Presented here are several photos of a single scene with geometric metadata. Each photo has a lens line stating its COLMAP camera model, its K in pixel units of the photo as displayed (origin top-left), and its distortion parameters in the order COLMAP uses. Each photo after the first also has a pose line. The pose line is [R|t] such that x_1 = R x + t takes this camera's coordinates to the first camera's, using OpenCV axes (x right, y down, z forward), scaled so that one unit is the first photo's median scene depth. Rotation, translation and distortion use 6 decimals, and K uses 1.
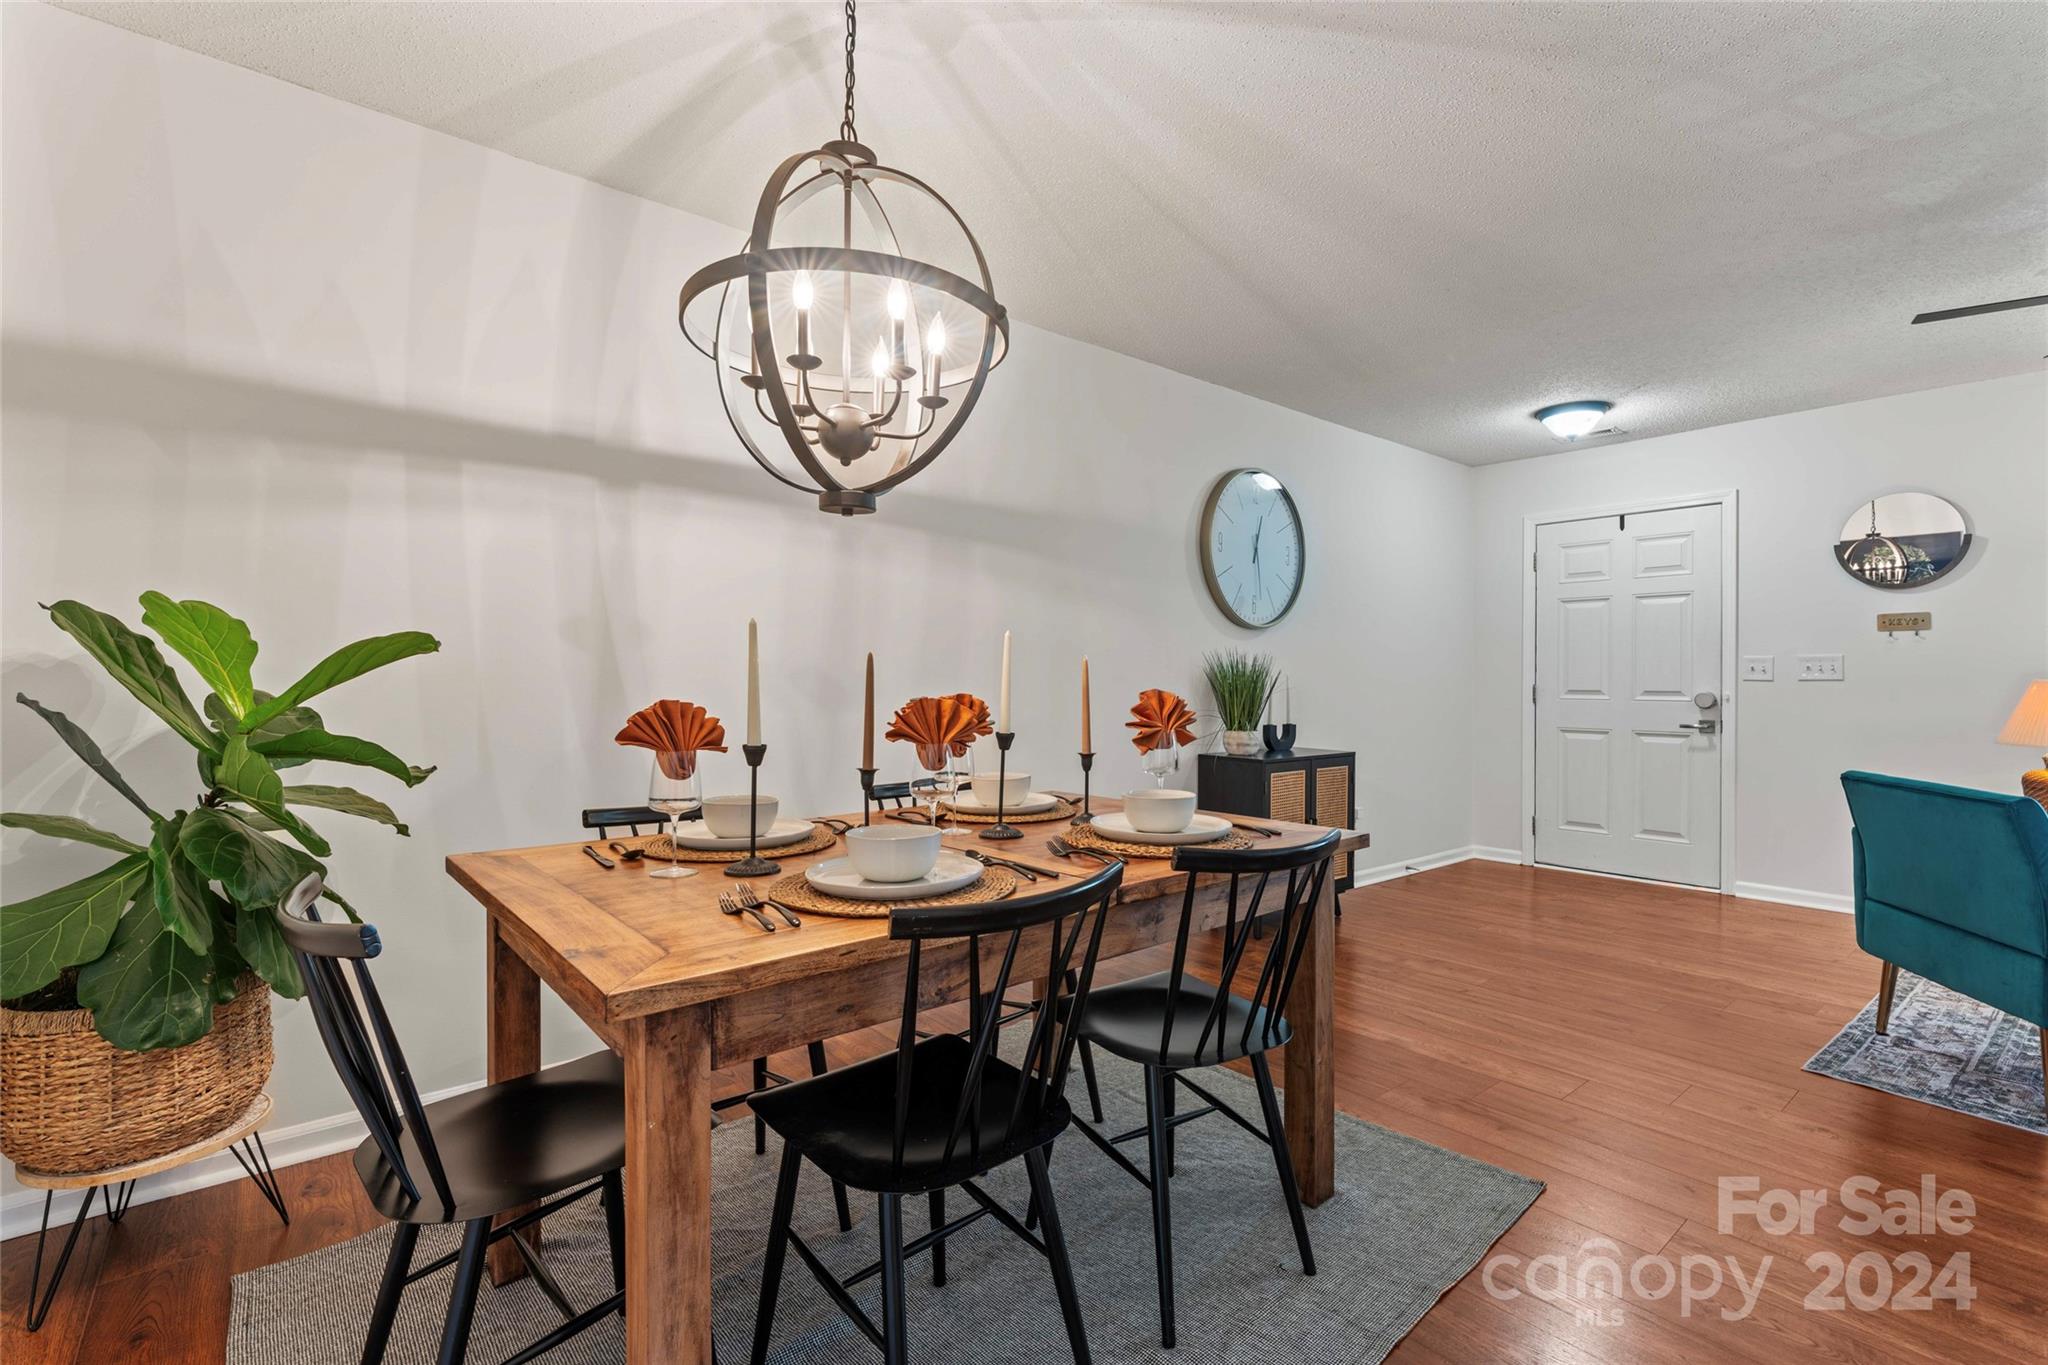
lens RADIAL K [[921.1, 0, 1014.7], [0, 921.1, 681.4], [0, 0, 1]] dist [-0.003971, 0.001407]
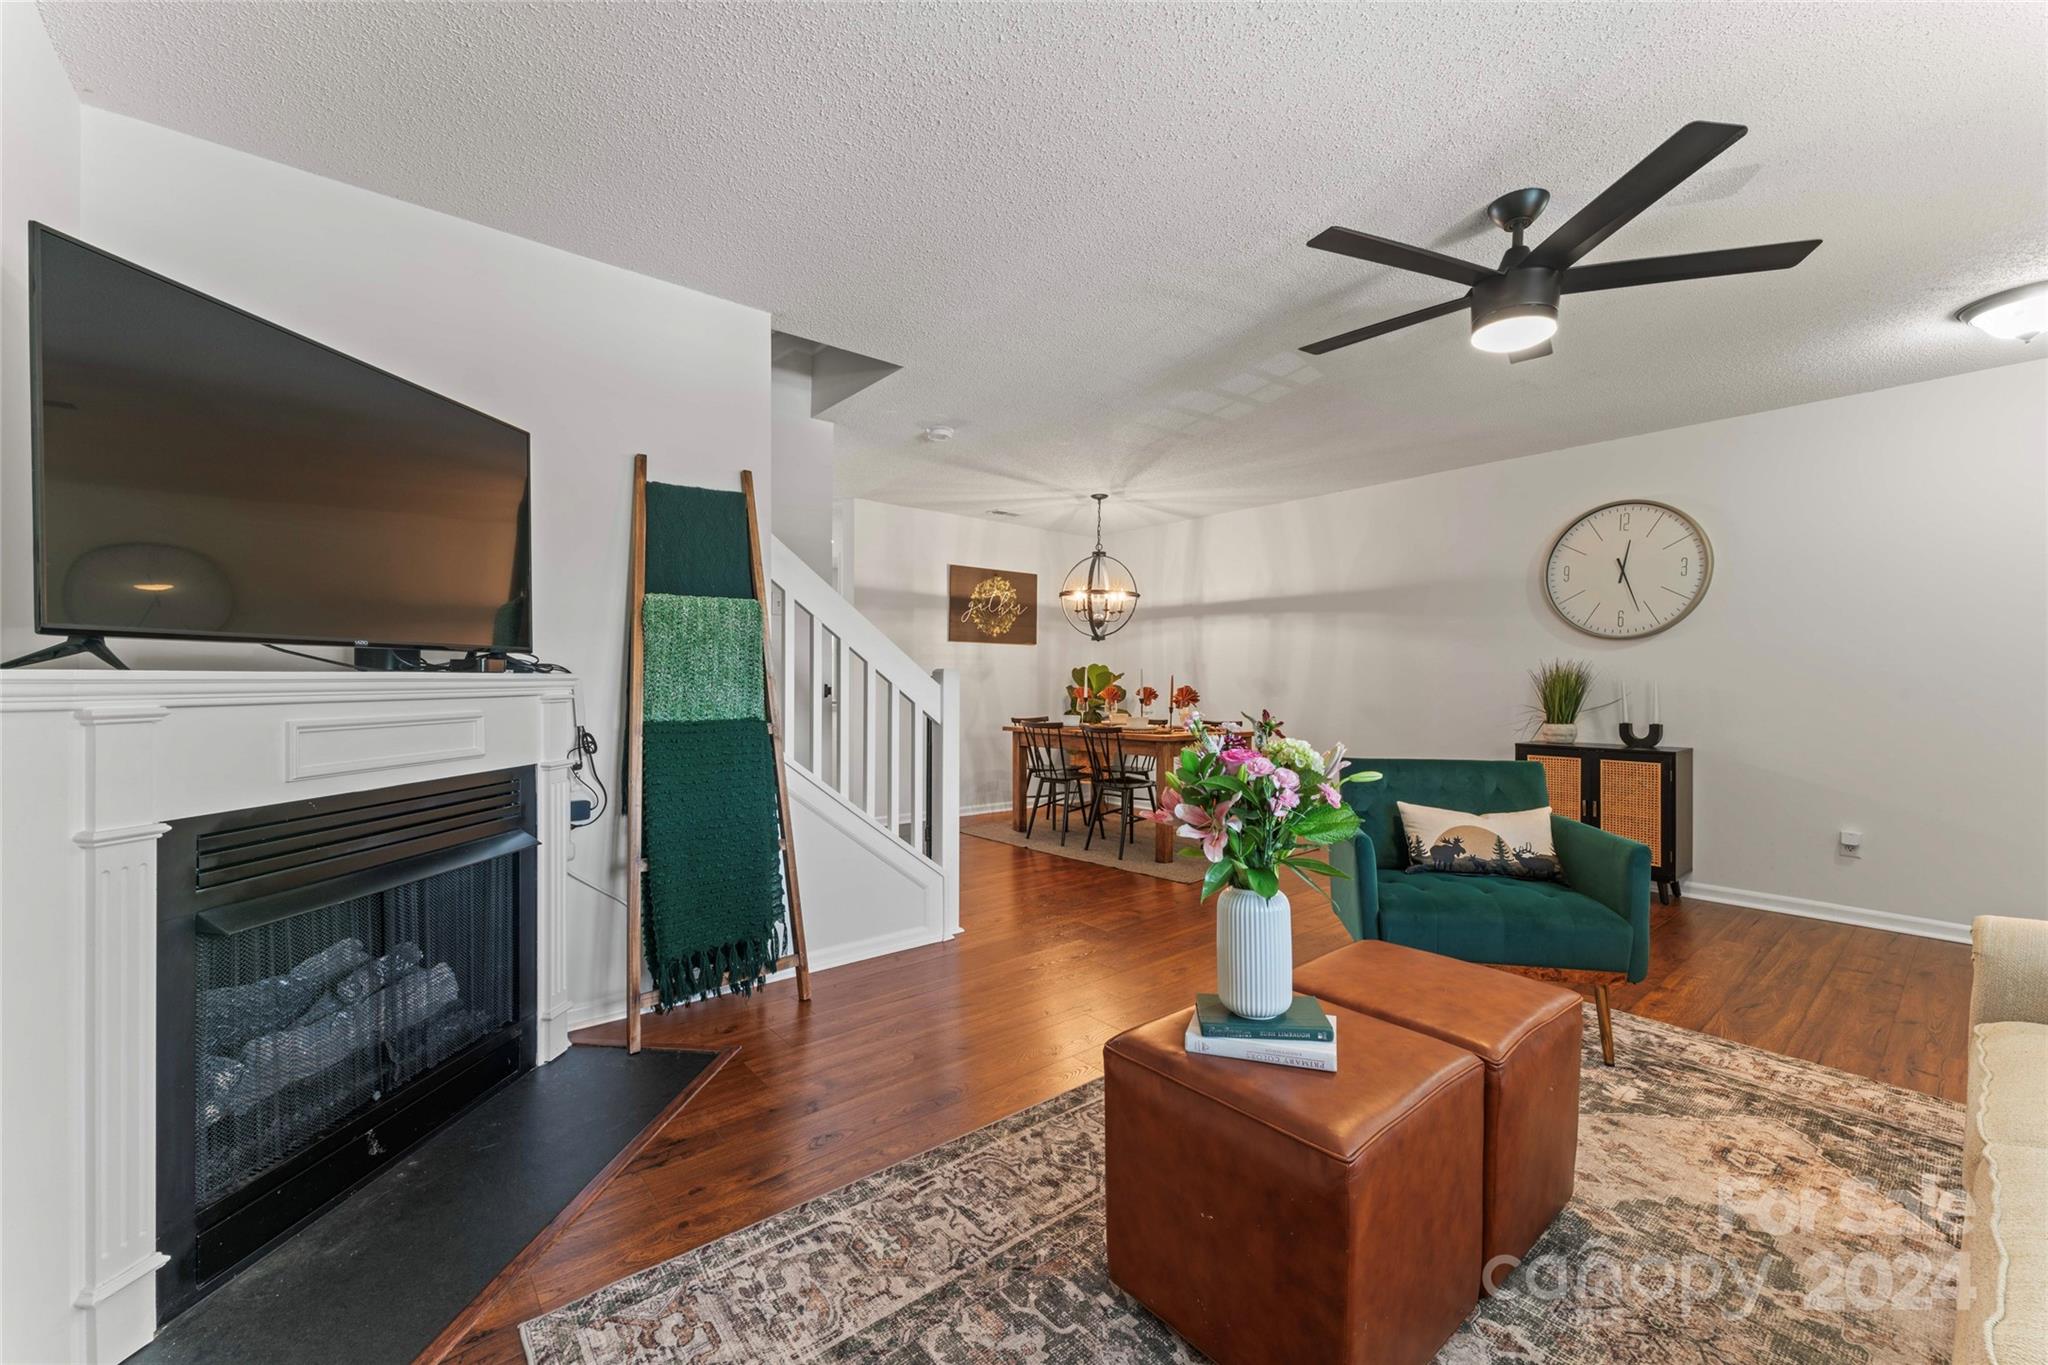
lens RADIAL K [[815.7, 0, 1020.7], [0, 815.7, 681.2], [0, 0, 1]] dist [0.005780, -0.000175]
pose [[0.009473, -0.005927, -0.999938, 1.350595], [-0.007187, 0.999956, -0.005995, 0.007508], [0.999929, 0.007243, 0.009430, 0.253730]]
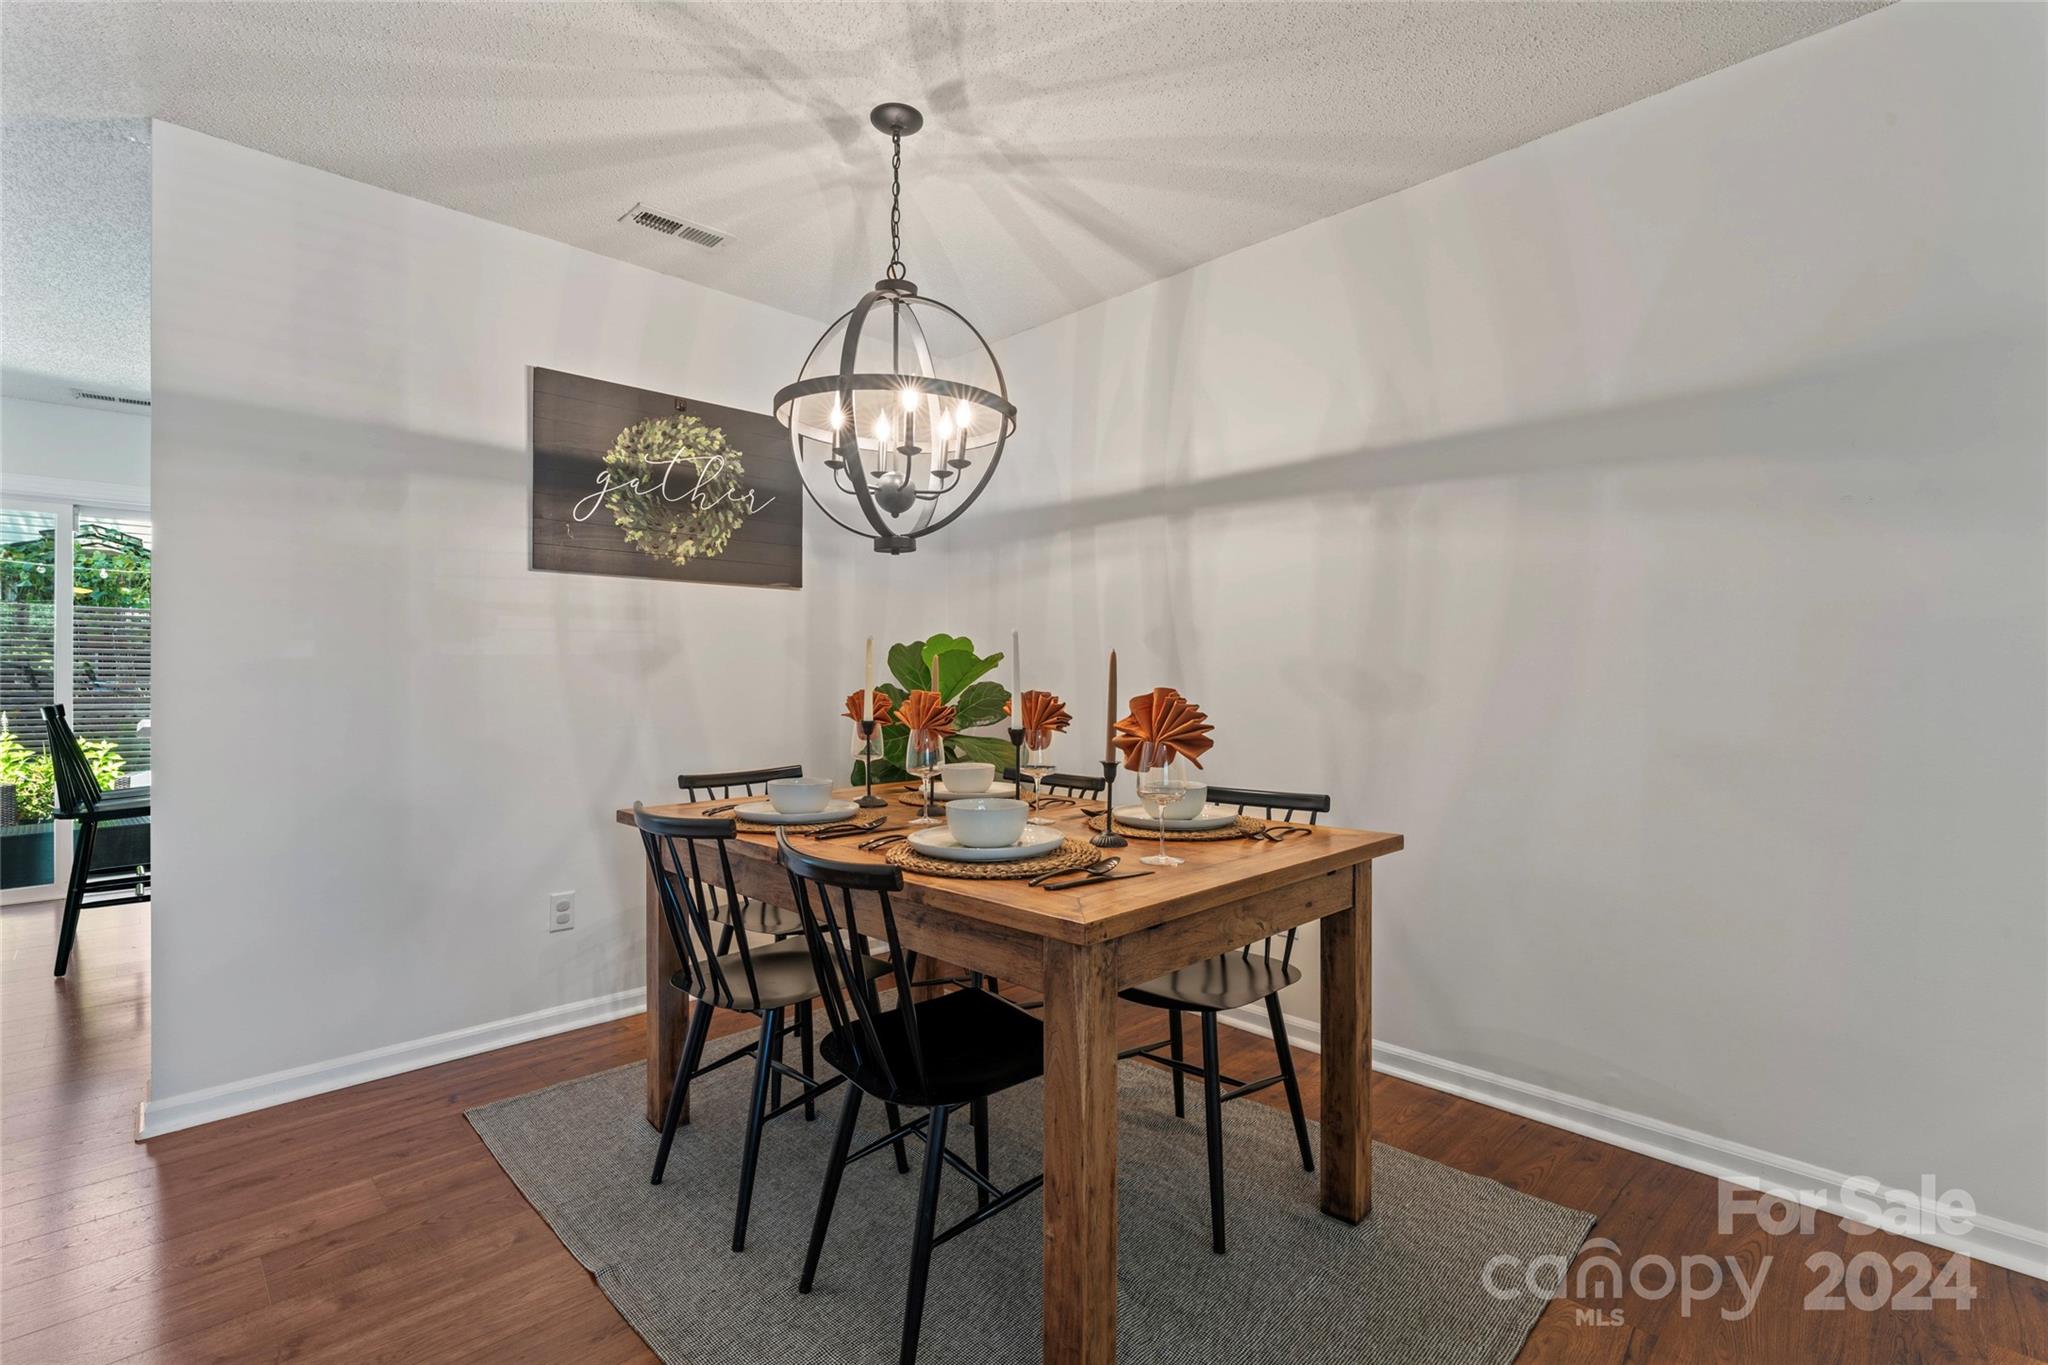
lens RADIAL K [[921.1, 0, 1030.1], [0, 921.1, 666.7], [0, 0, 1]] dist [-0.003971, 0.001407]
pose [[0.090767, -0.012315, -0.995796, 0.468819], [-0.001233, 0.999921, -0.012478, 0.000205], [0.995871, 0.002361, 0.090745, 0.431515]]
